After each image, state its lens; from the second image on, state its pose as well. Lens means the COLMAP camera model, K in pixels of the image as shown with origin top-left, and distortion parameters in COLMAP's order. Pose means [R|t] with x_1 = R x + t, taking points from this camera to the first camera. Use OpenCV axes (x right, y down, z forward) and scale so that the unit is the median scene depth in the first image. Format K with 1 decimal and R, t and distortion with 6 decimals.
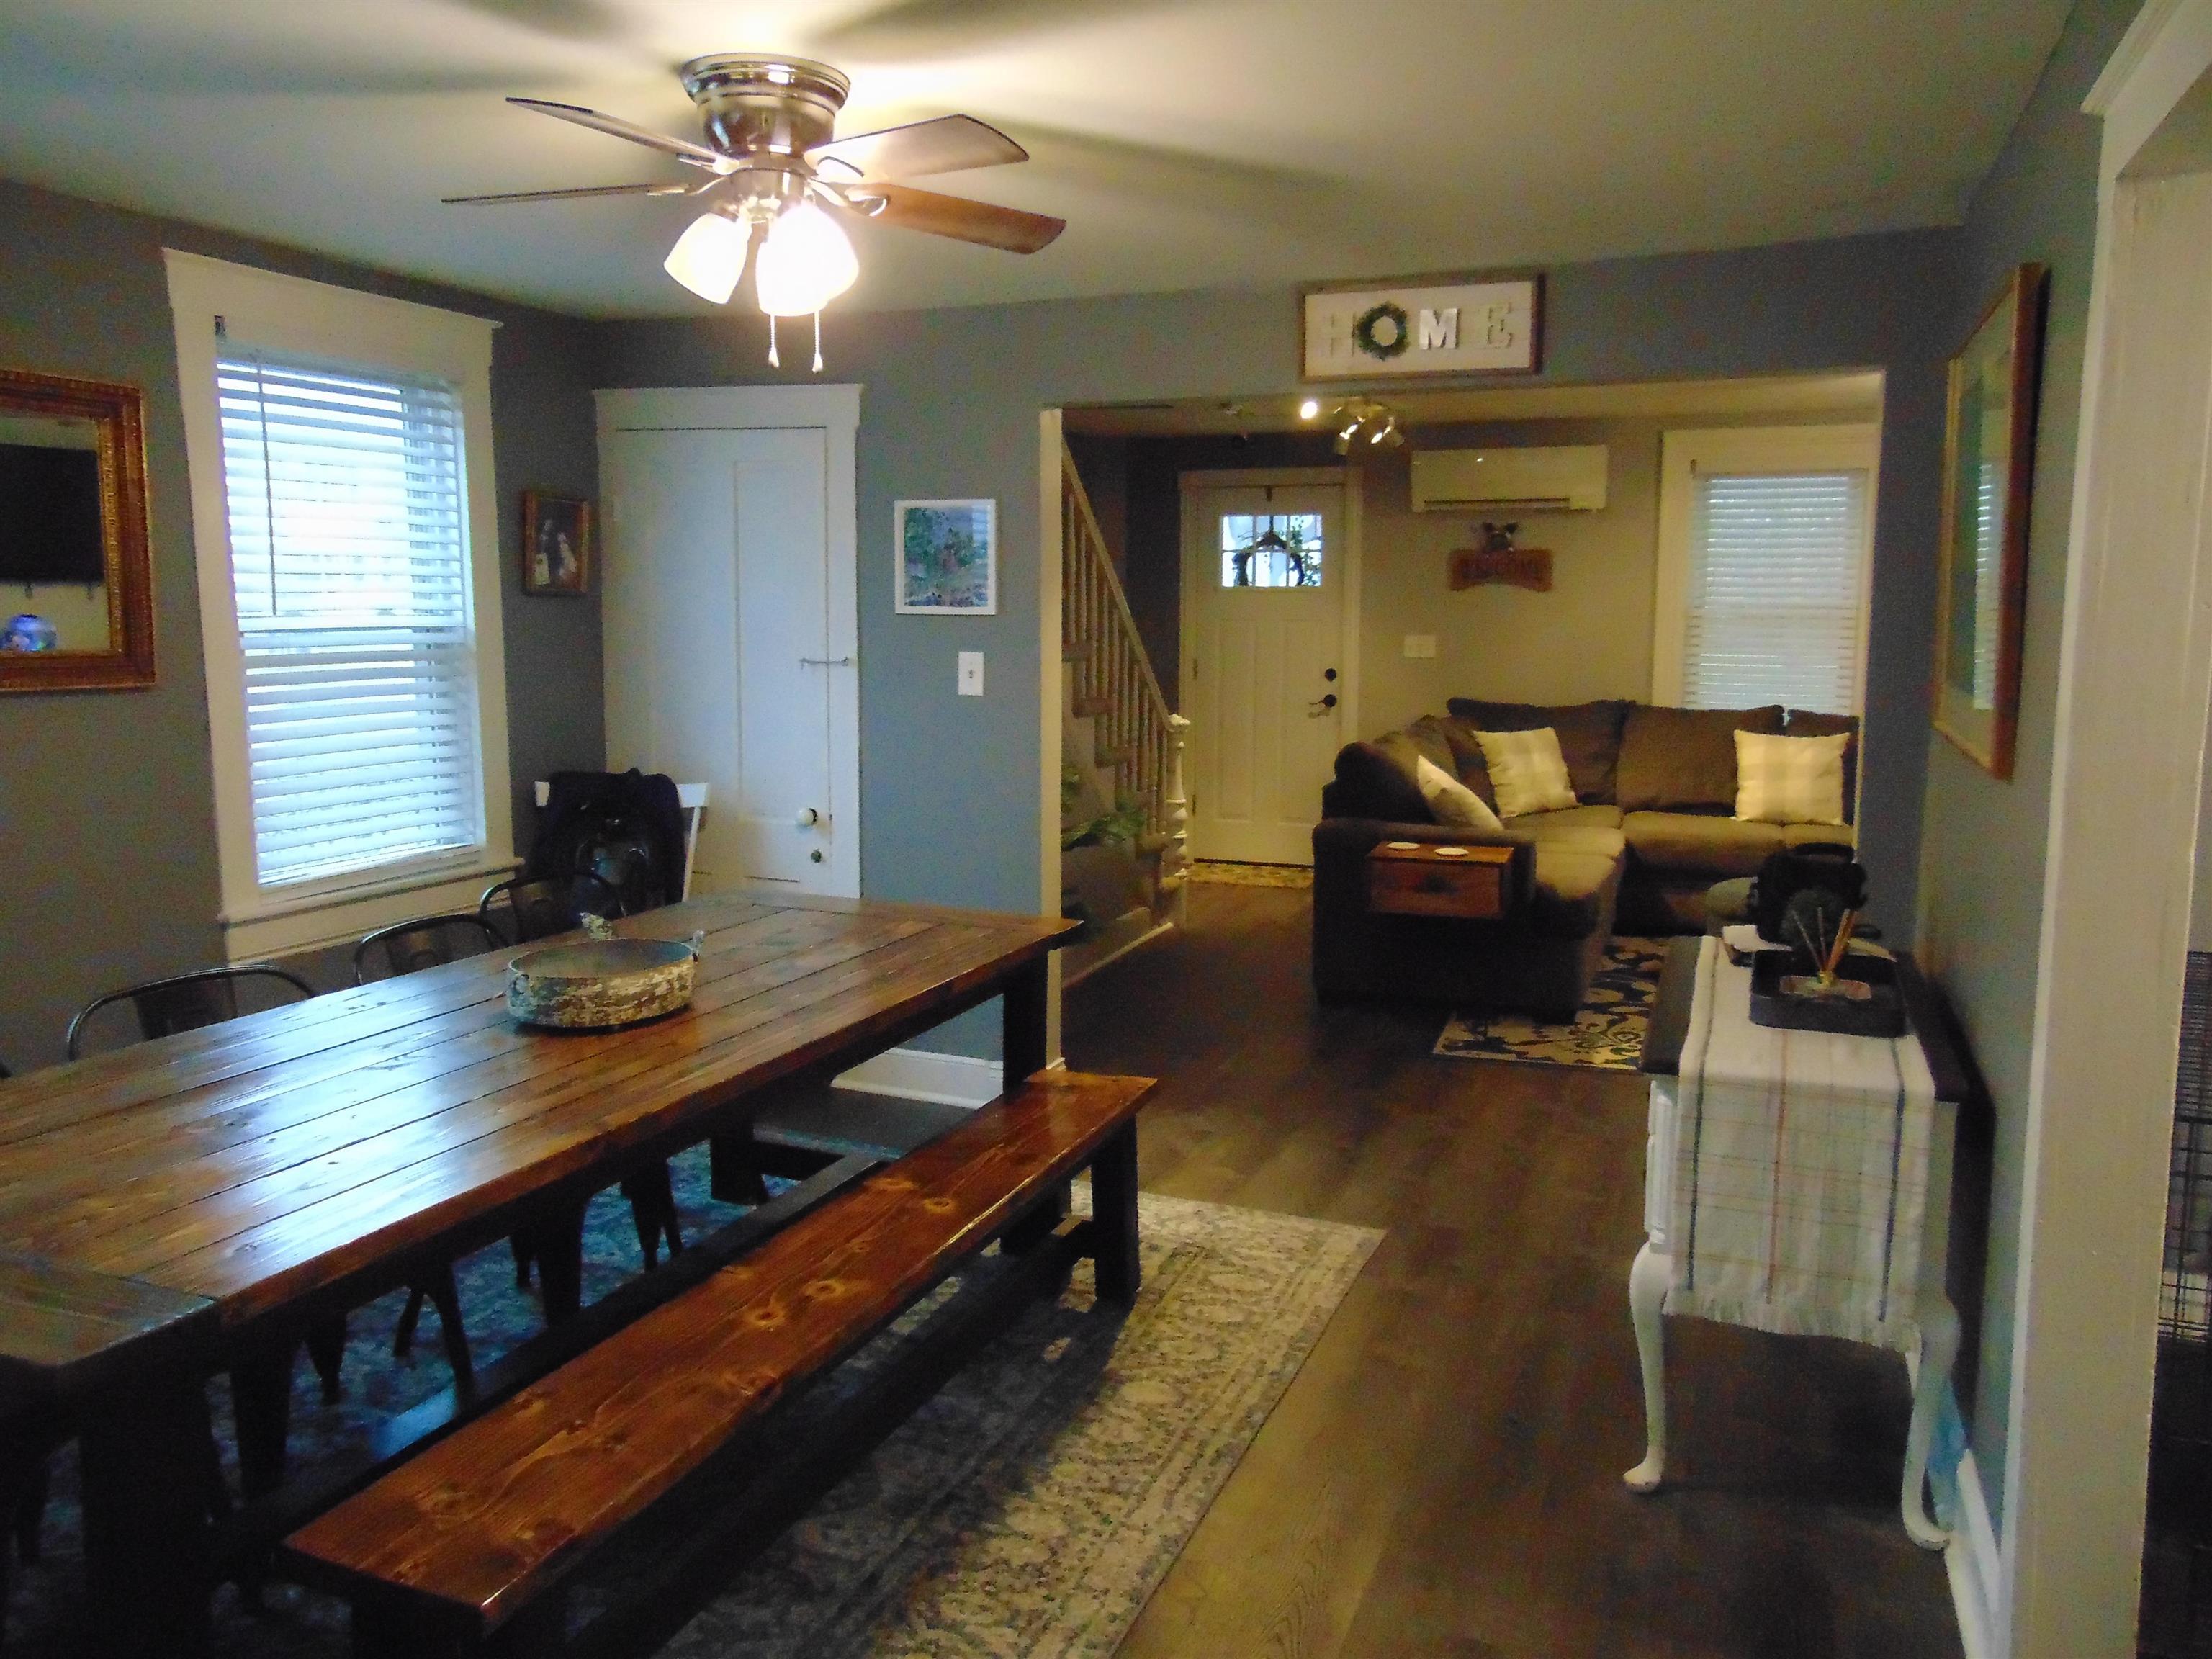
lens RADIAL K [[1644.5, 0, 1123.5], [0, 1644.5, 817.1], [0, 0, 1]] dist [0.001464, 0.053018]
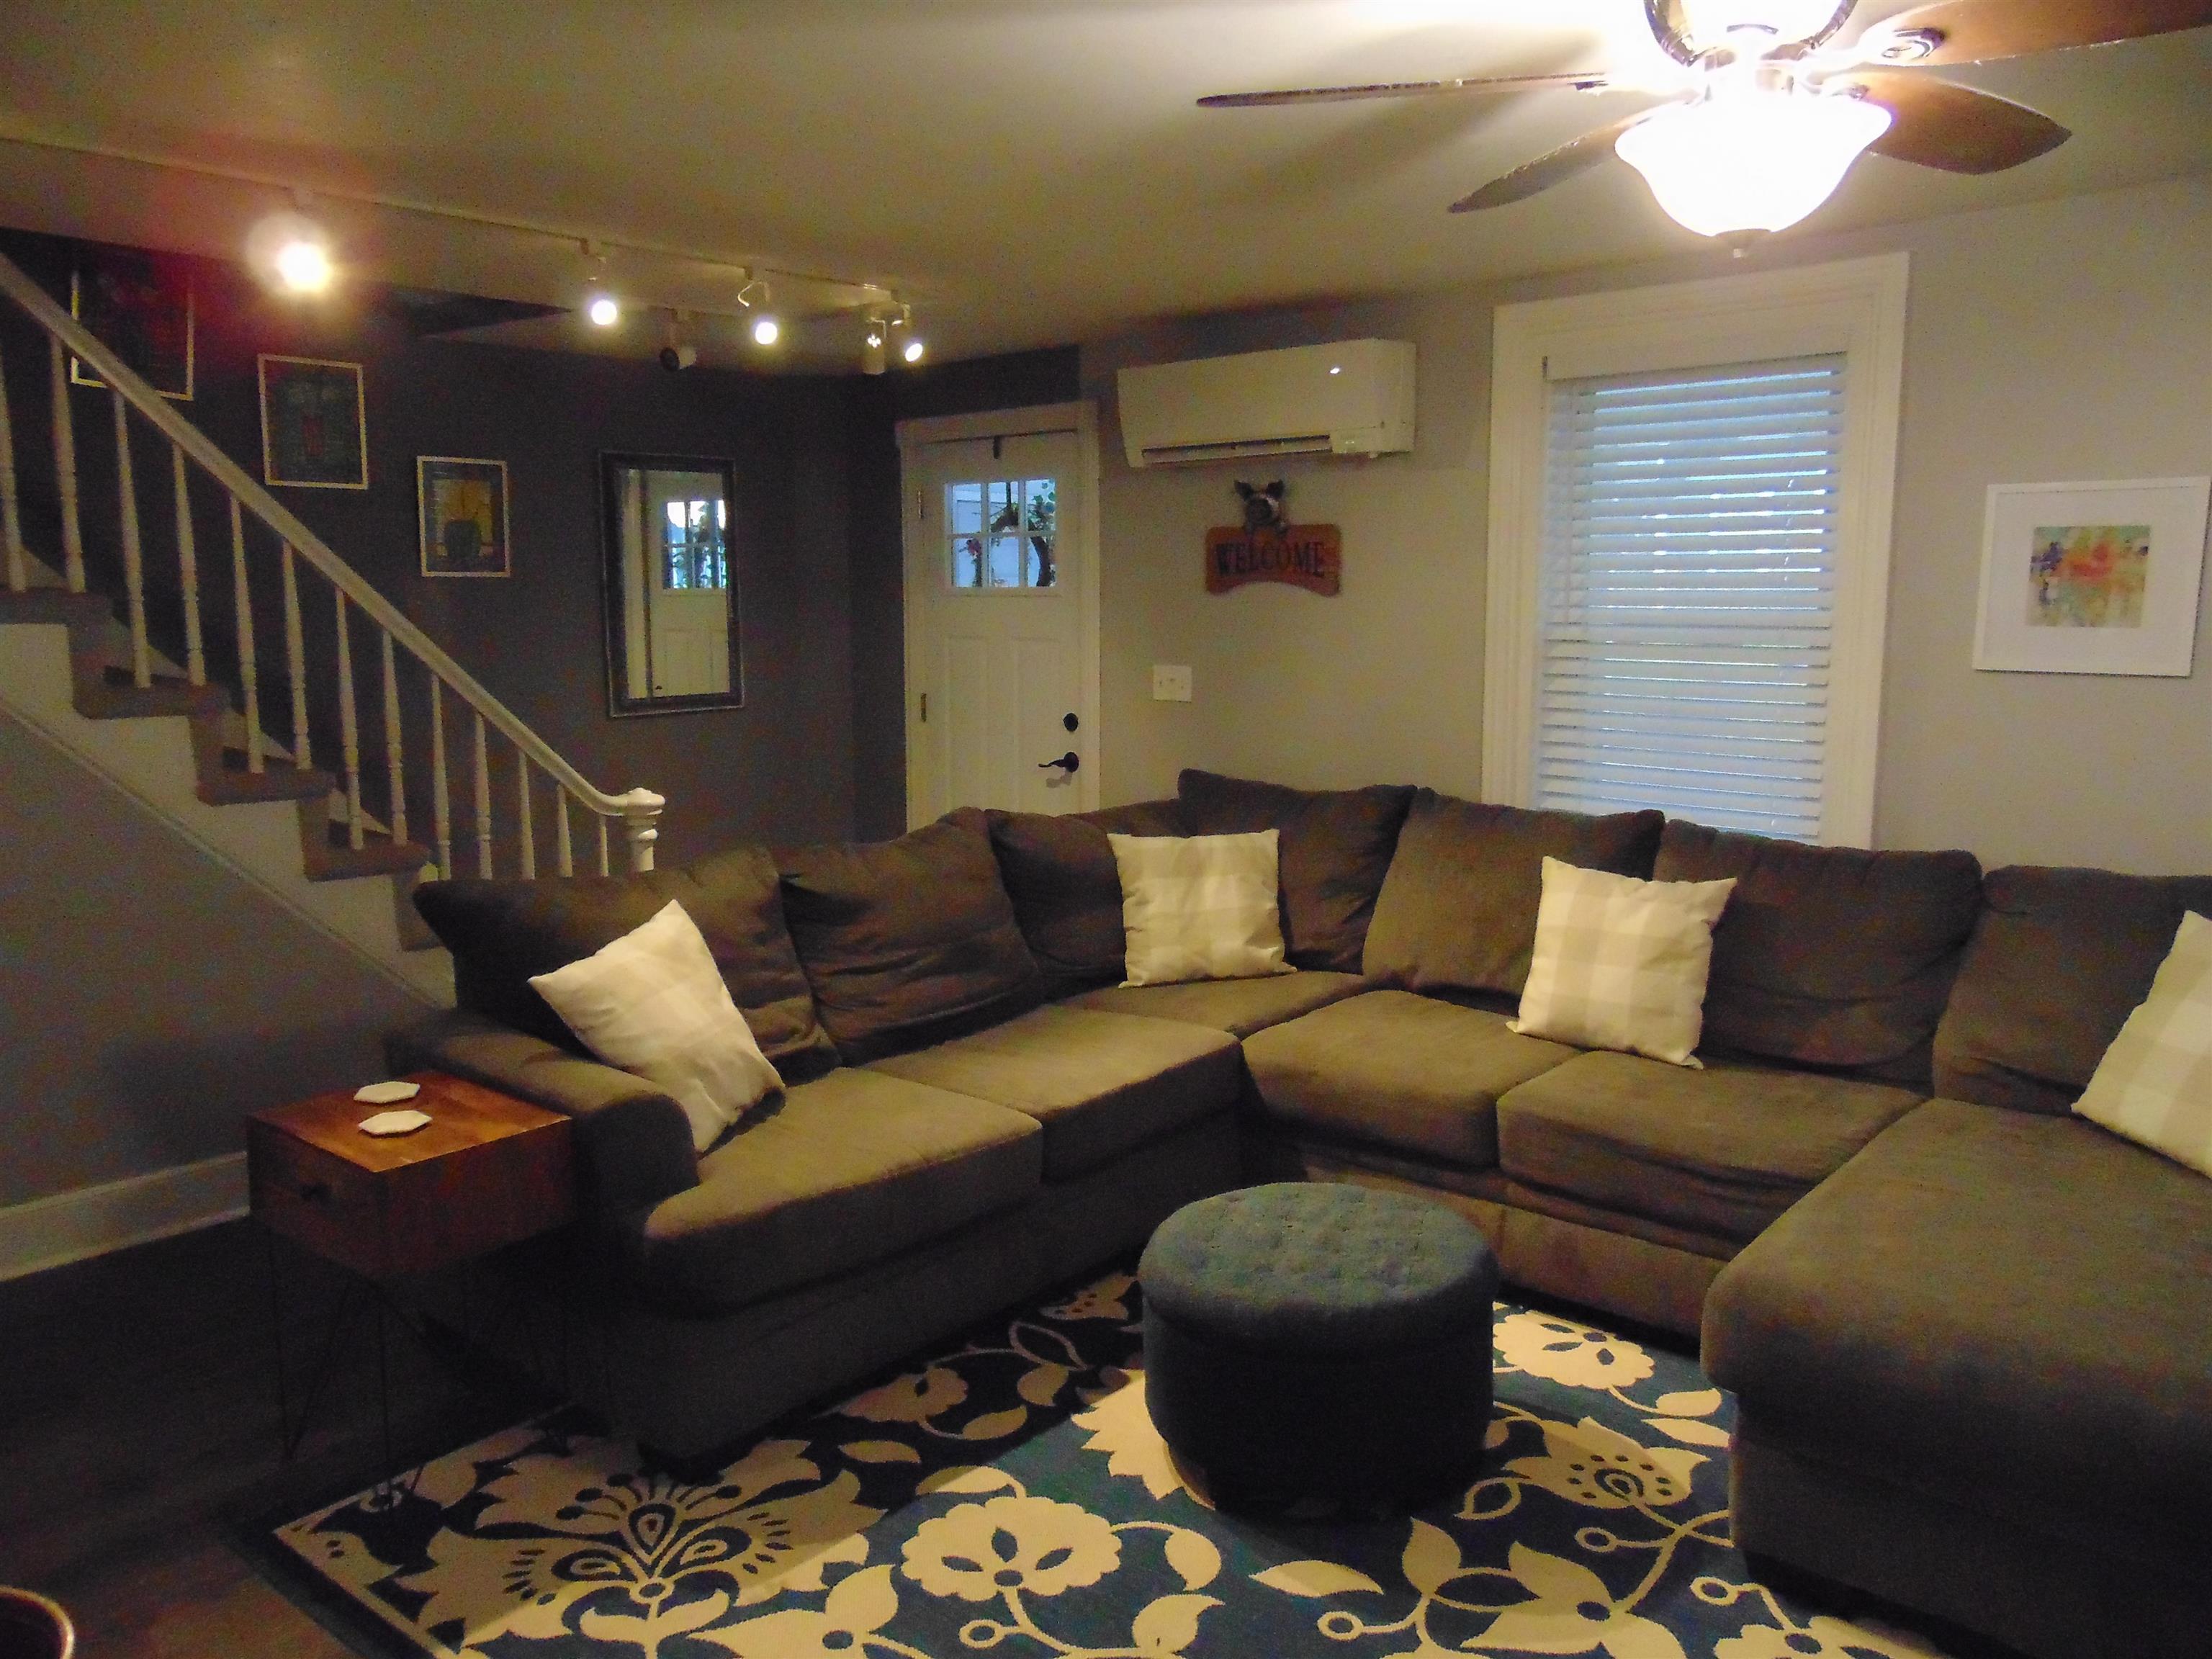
lens RADIAL K [[1644.5, 0, 1100.9], [0, 1644.5, 816.3], [0, 0, 1]] dist [0.001464, 0.053018]
pose [[0.944436, 0.041160, -0.326108, 0.377139], [-0.040851, 0.999135, 0.007800, -0.059010], [0.326146, 0.005955, 0.945301, 0.414551]]
